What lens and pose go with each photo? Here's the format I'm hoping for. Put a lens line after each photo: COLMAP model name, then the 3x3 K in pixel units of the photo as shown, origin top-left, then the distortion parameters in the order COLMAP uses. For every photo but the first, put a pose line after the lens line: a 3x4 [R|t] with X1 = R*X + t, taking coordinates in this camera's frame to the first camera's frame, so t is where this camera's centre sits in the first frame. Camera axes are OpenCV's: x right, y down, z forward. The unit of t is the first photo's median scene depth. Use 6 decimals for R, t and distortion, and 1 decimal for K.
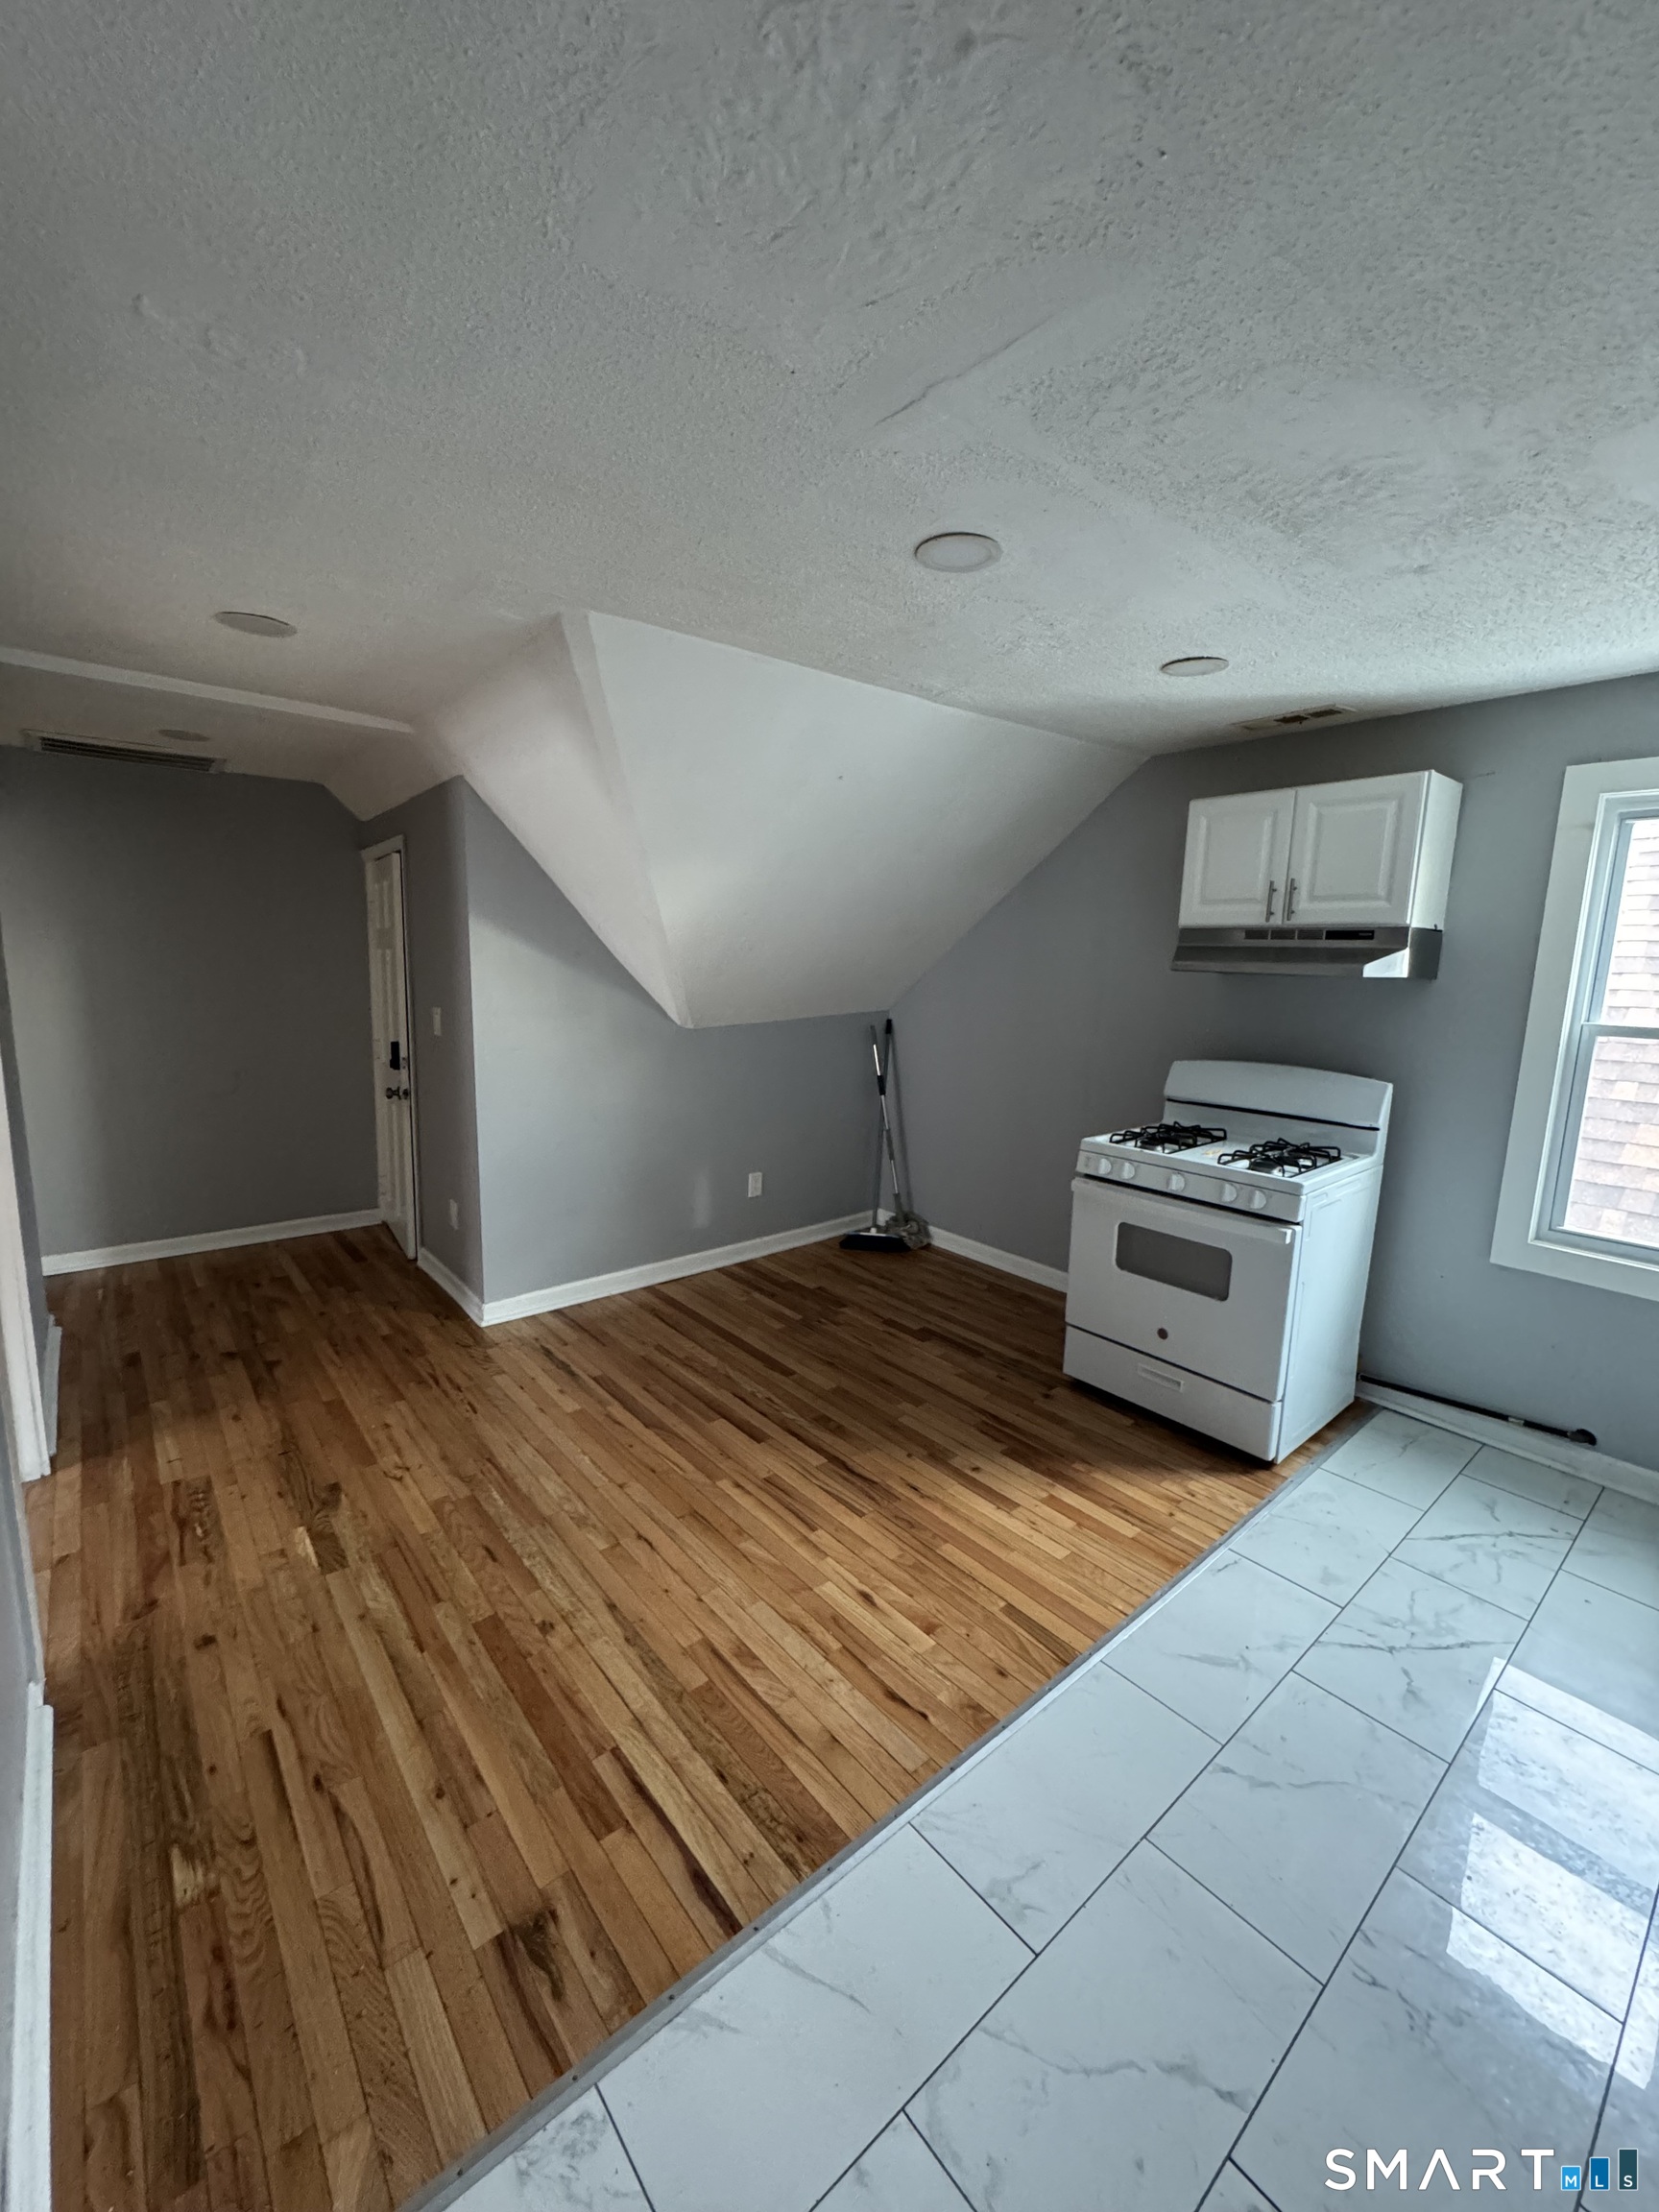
lens RADIAL K [[887.9, 0, 826.1], [0, 887.9, 1107.2], [0, 0, 1]] dist [-0.002927, 0.000297]
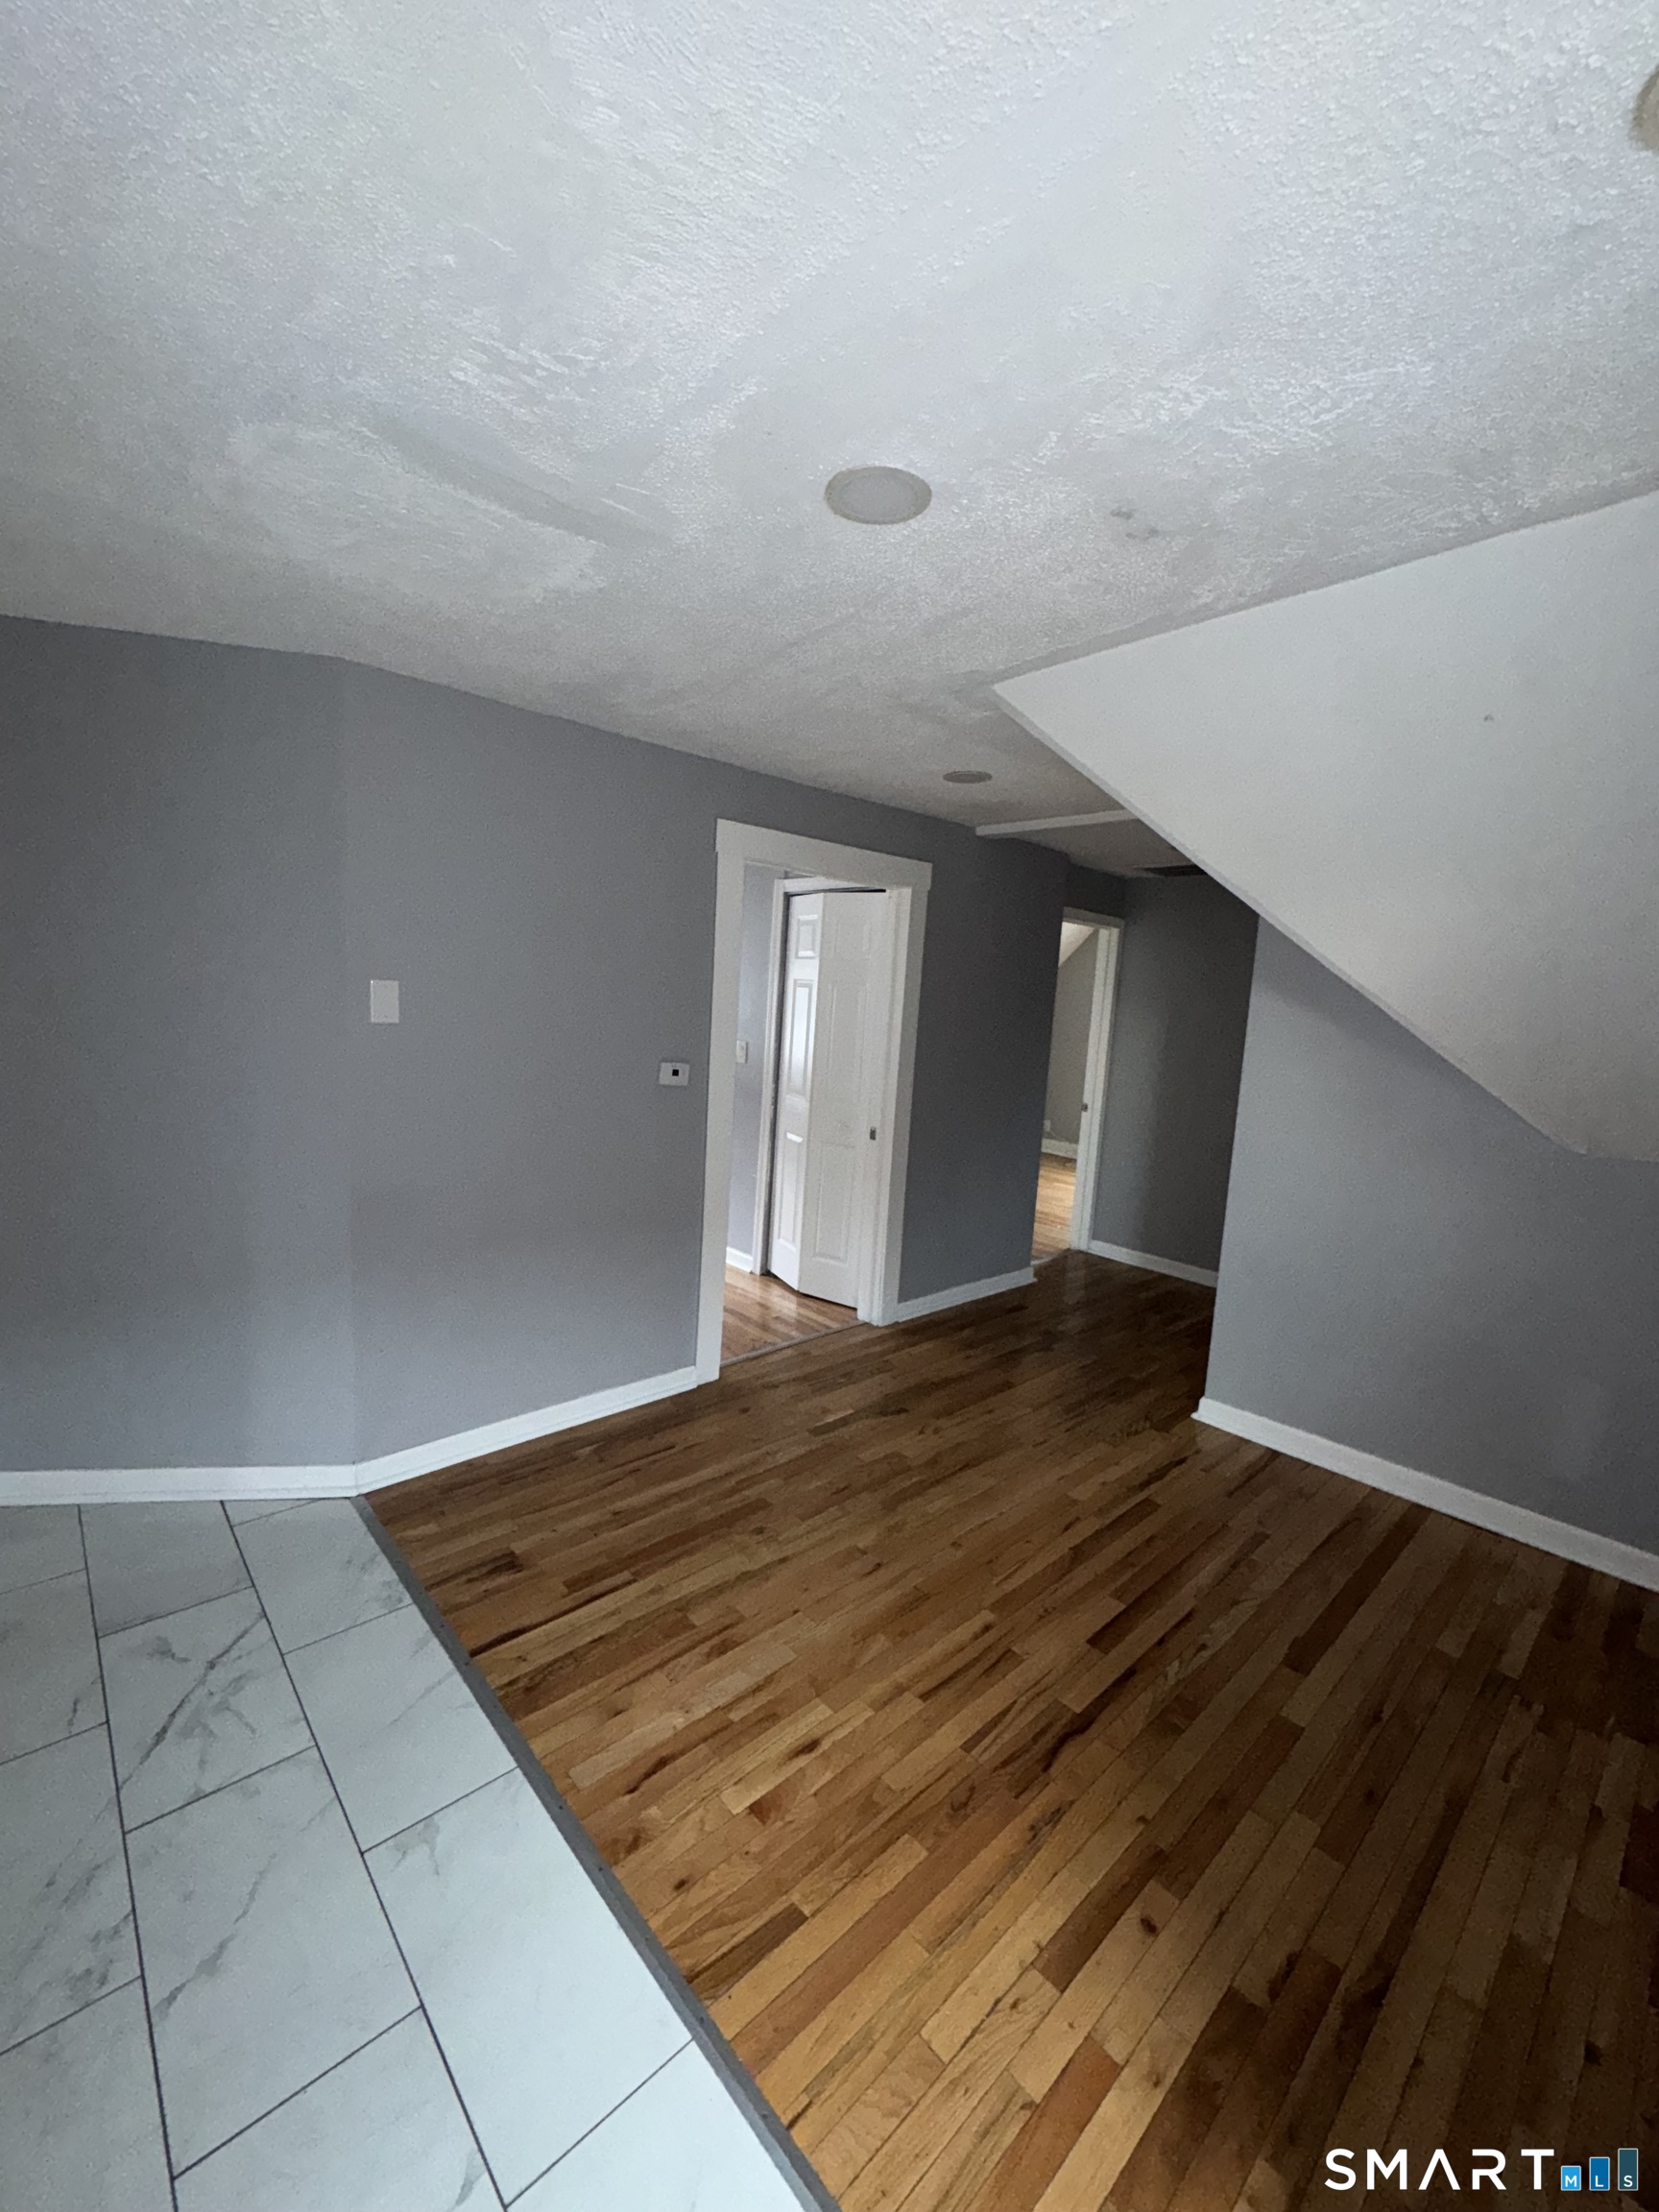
lens RADIAL K [[887.9, 0, 826.1], [0, 887.9, 1107.2], [0, 0, 1]] dist [-0.002927, 0.000297]
pose [[0.049764, 0.097721, -0.993969, 0.718977], [-0.214298, 0.973068, 0.084938, -0.097835], [0.975500, 0.208779, 0.069365, 0.727284]]
